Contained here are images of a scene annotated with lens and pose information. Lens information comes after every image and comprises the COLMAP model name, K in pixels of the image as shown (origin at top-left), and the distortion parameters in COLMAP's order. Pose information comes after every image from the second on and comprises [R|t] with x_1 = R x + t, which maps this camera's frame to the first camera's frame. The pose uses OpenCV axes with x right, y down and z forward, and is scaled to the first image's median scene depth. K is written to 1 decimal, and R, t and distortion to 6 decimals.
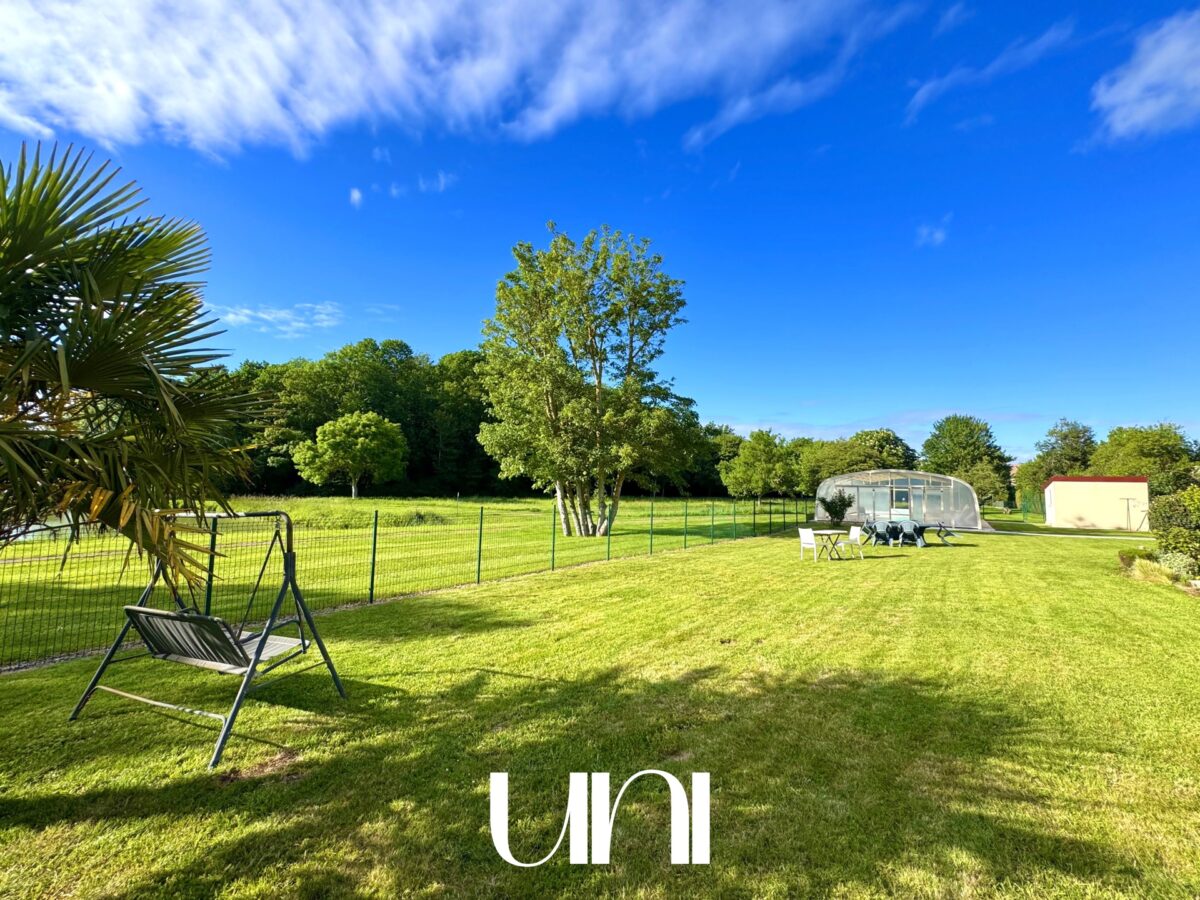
lens RADIAL K [[481.8, 0, 601.3], [0, 481.8, 450.9], [0, 0, 1]] dist [-0.004244, 0.000920]
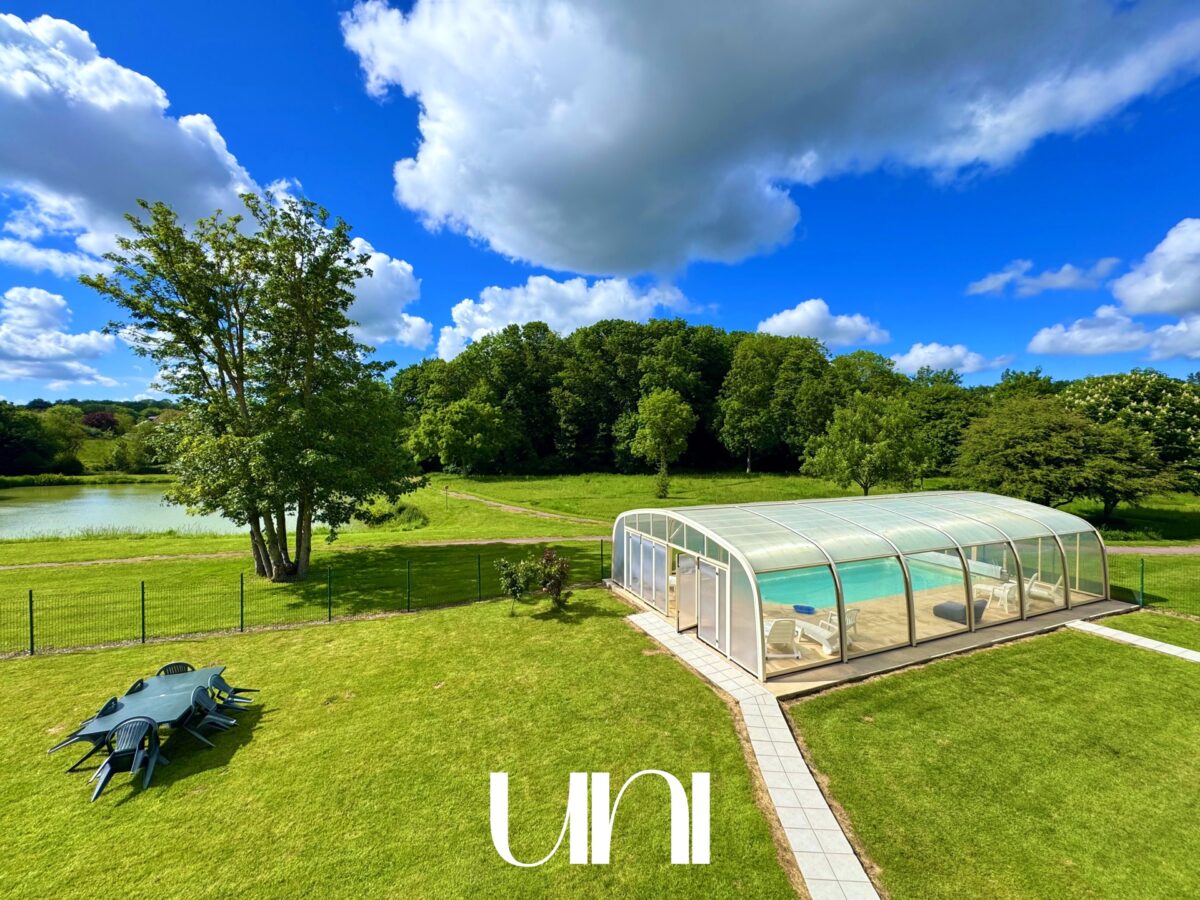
lens RADIAL K [[481.8, 0, 605.0], [0, 481.8, 449.3], [0, 0, 1]] dist [-0.004244, 0.000920]
pose [[0.858832, -0.009921, -0.512162, 1.027505], [0.054911, 0.995835, 0.072788, -0.087320], [0.509306, -0.090636, 0.855799, 0.691142]]
